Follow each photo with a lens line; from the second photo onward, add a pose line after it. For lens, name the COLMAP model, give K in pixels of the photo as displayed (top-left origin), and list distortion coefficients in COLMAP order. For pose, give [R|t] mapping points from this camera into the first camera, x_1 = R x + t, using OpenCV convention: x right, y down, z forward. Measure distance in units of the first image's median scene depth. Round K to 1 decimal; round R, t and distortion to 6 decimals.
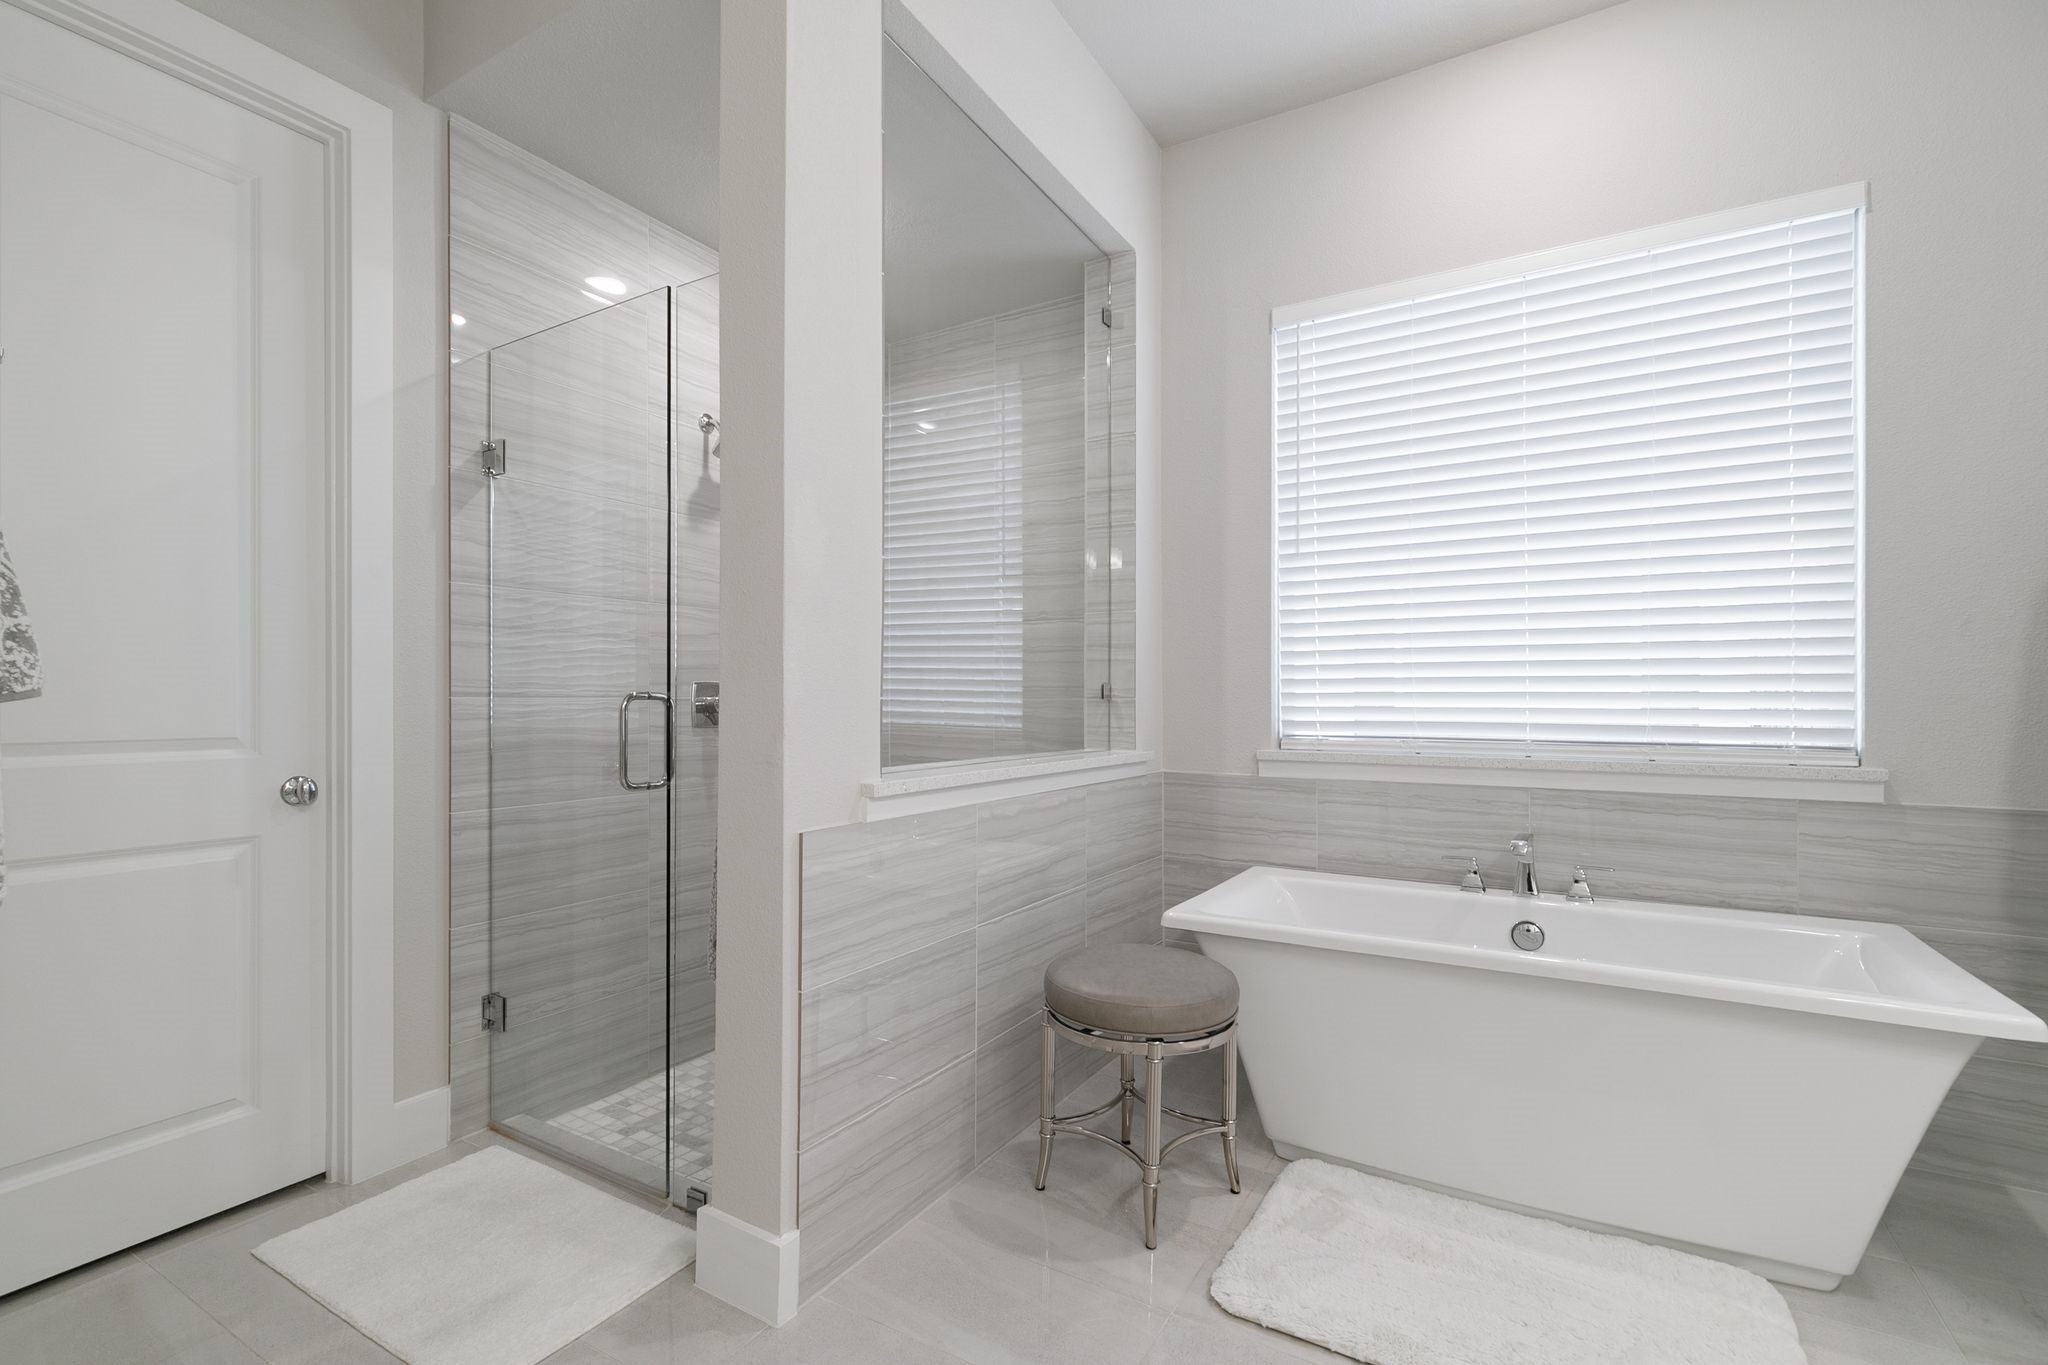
lens RADIAL K [[923.7, 0, 1017.5], [0, 923.7, 694.6], [0, 0, 1]] dist [0.010019, -0.005178]
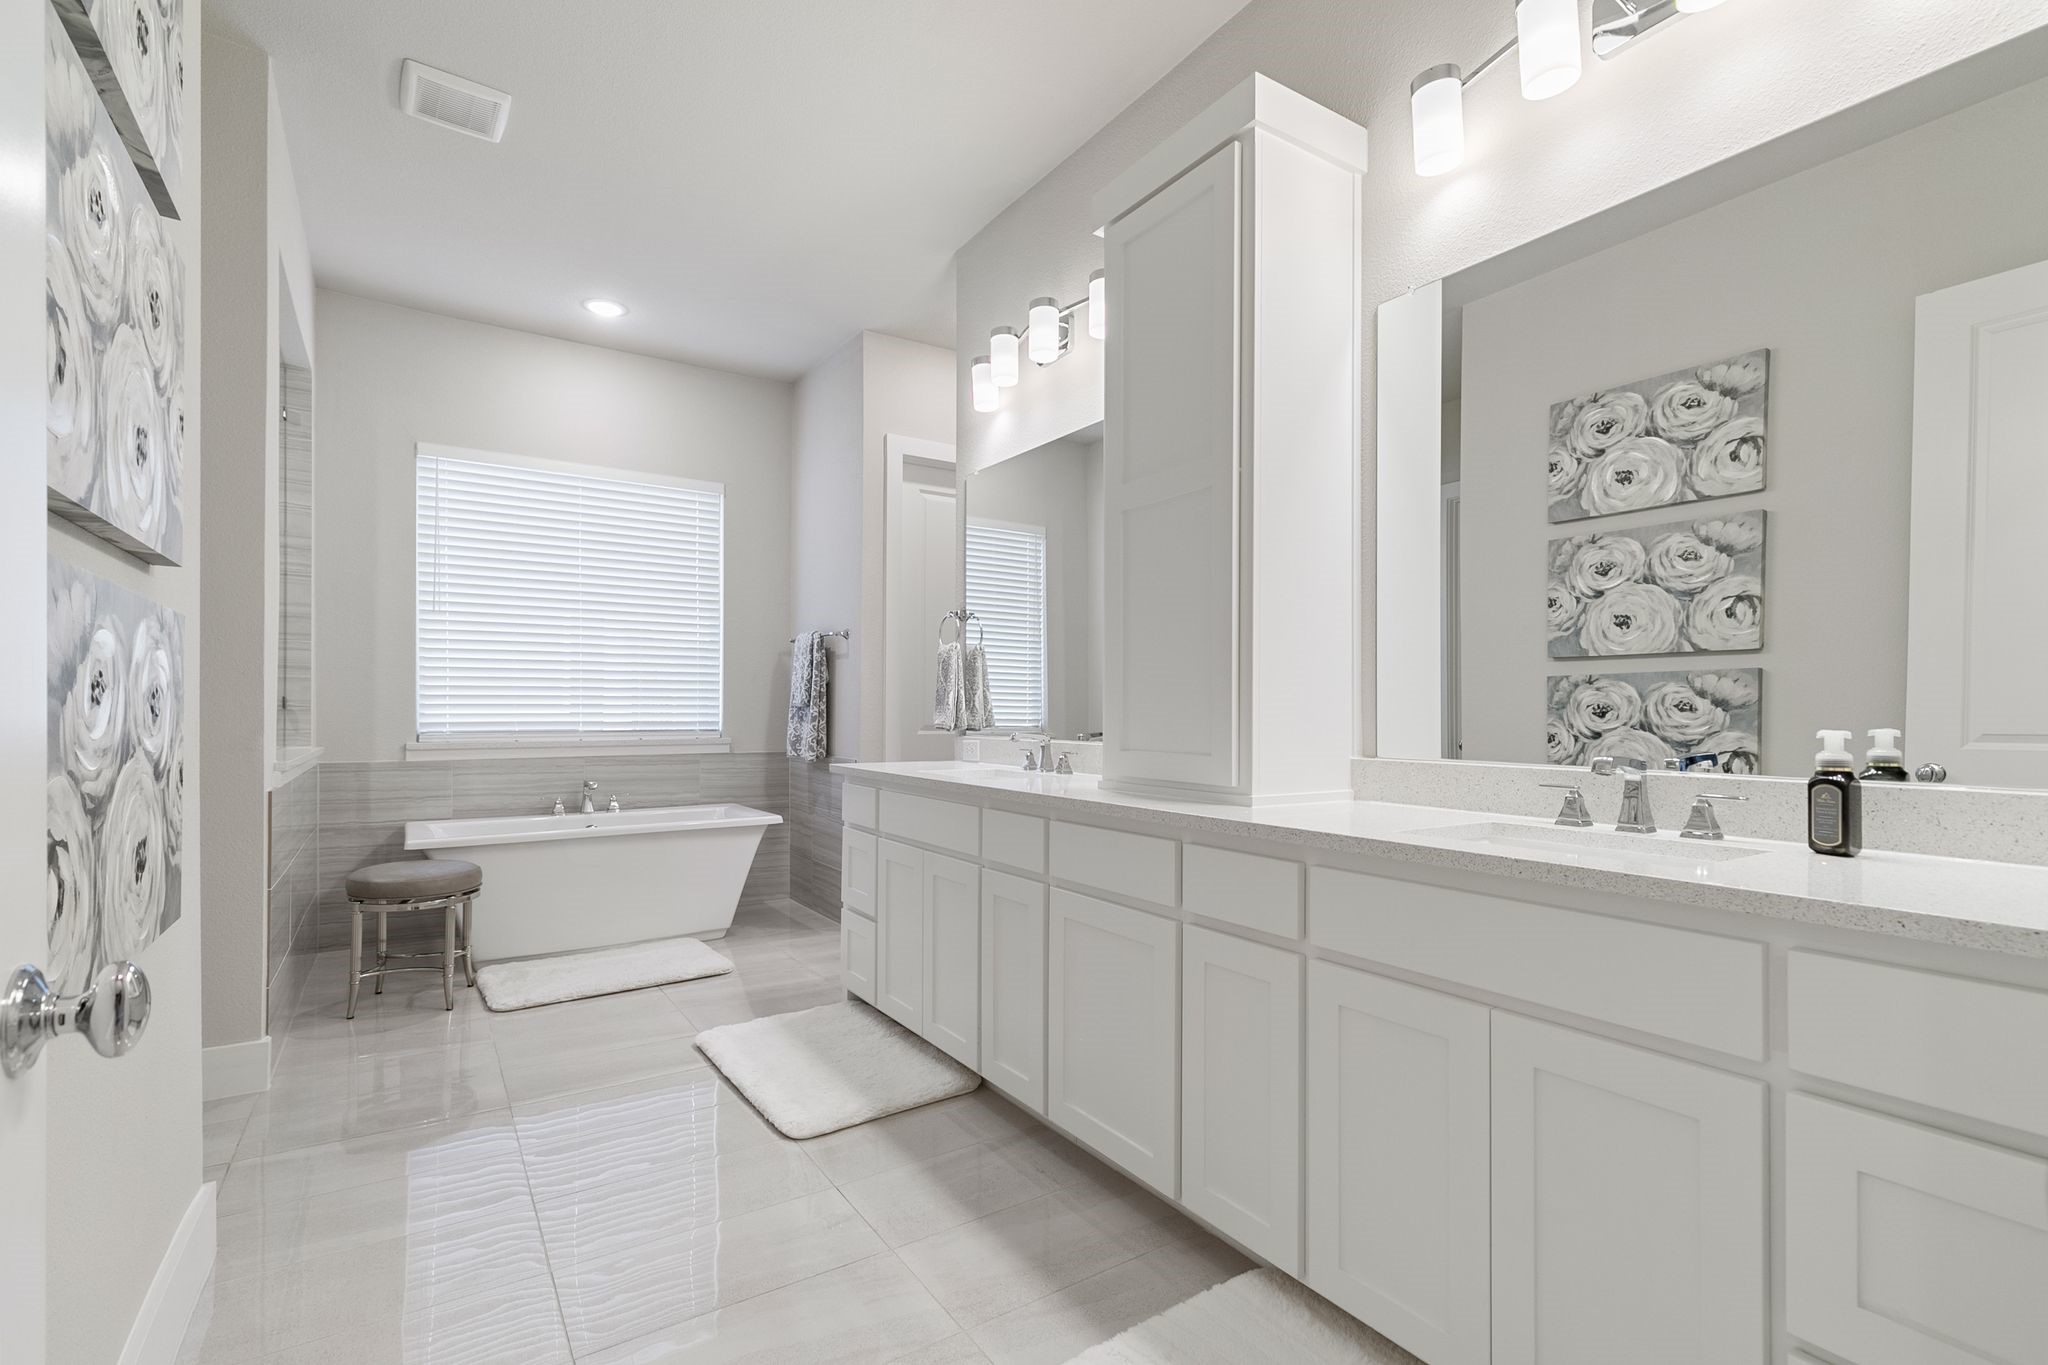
lens RADIAL K [[923.7, 0, 1019.8], [0, 923.7, 700.3], [0, 0, 1]] dist [0.010019, -0.005178]
pose [[0.428171, 0.008238, 0.903660, -0.763318], [-0.007917, 0.999954, -0.005365, -0.008286], [-0.903663, -0.004857, 0.428216, -0.586481]]
